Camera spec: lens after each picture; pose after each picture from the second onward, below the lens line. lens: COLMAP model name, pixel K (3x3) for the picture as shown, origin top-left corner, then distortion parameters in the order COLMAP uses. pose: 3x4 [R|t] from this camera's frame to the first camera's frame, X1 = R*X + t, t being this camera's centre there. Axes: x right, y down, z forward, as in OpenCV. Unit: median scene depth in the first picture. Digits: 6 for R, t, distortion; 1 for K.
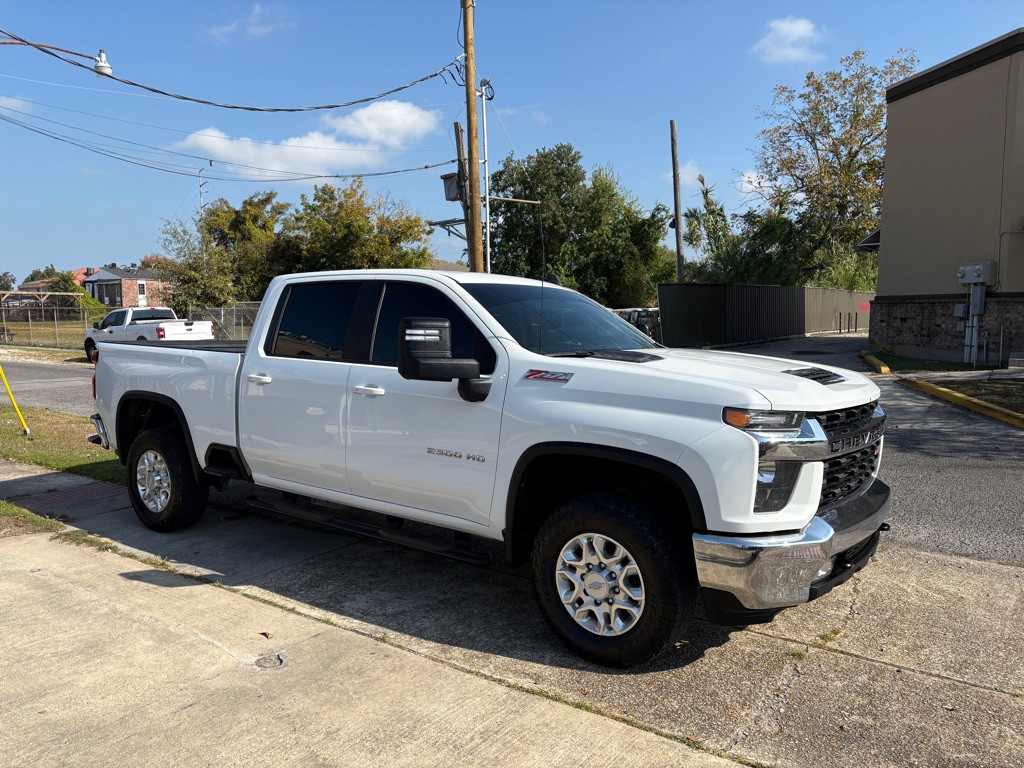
lens RADIAL K [[775.2, 0, 507.1], [0, 775.2, 390.8], [0, 0, 1]] dist [0.048829, -0.044544]
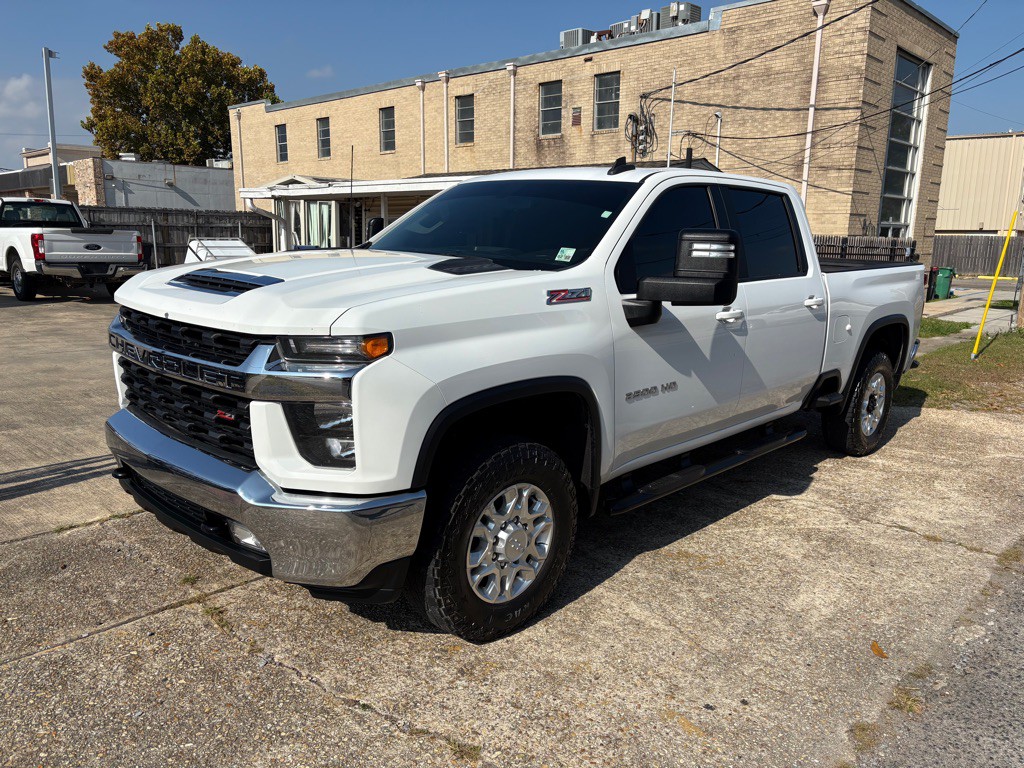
lens RADIAL K [[775.2, 0, 510.8], [0, 775.2, 389.3], [0, 0, 1]] dist [0.048829, -0.044544]
pose [[-0.112238, 0.193863, -0.974587, 0.748780], [-0.118952, 0.971110, 0.206870, -0.075874], [0.986536, 0.139148, -0.085935, 0.895677]]
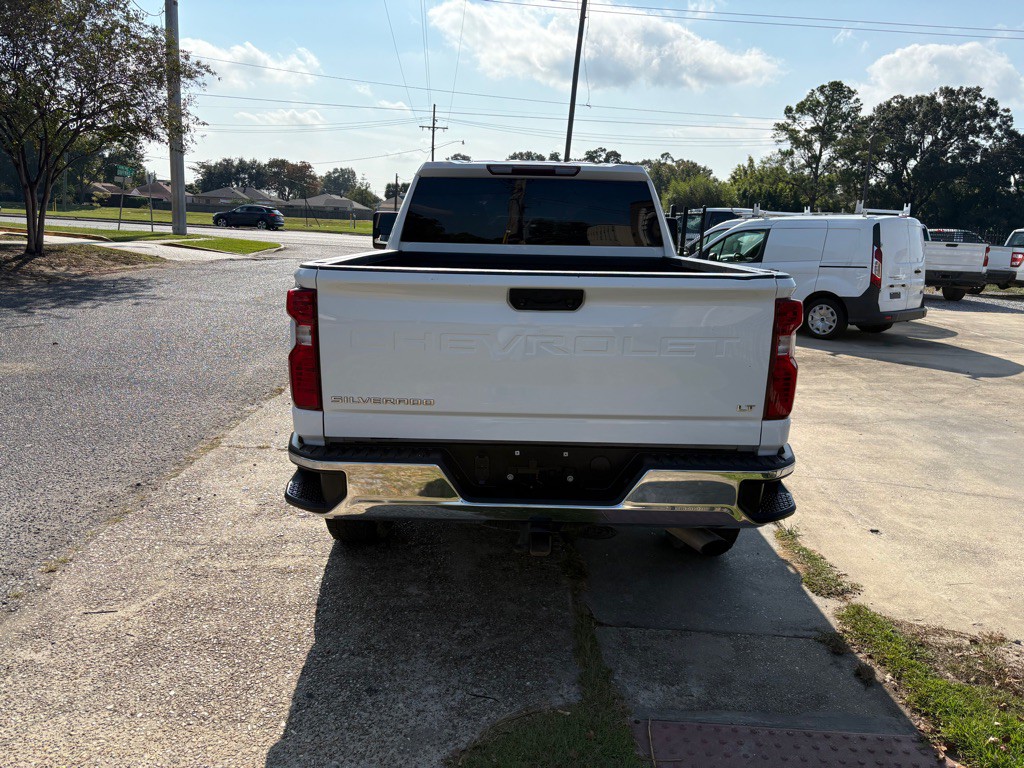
lens RADIAL K [[775.2, 0, 508.2], [0, 775.2, 387.6], [0, 0, 1]] dist [0.048829, -0.044544]
pose [[-0.598930, -0.192532, 0.777313, -0.852871], [0.038538, 0.962614, 0.268123, -0.138174], [-0.799874, 0.190543, -0.569118, 1.519358]]
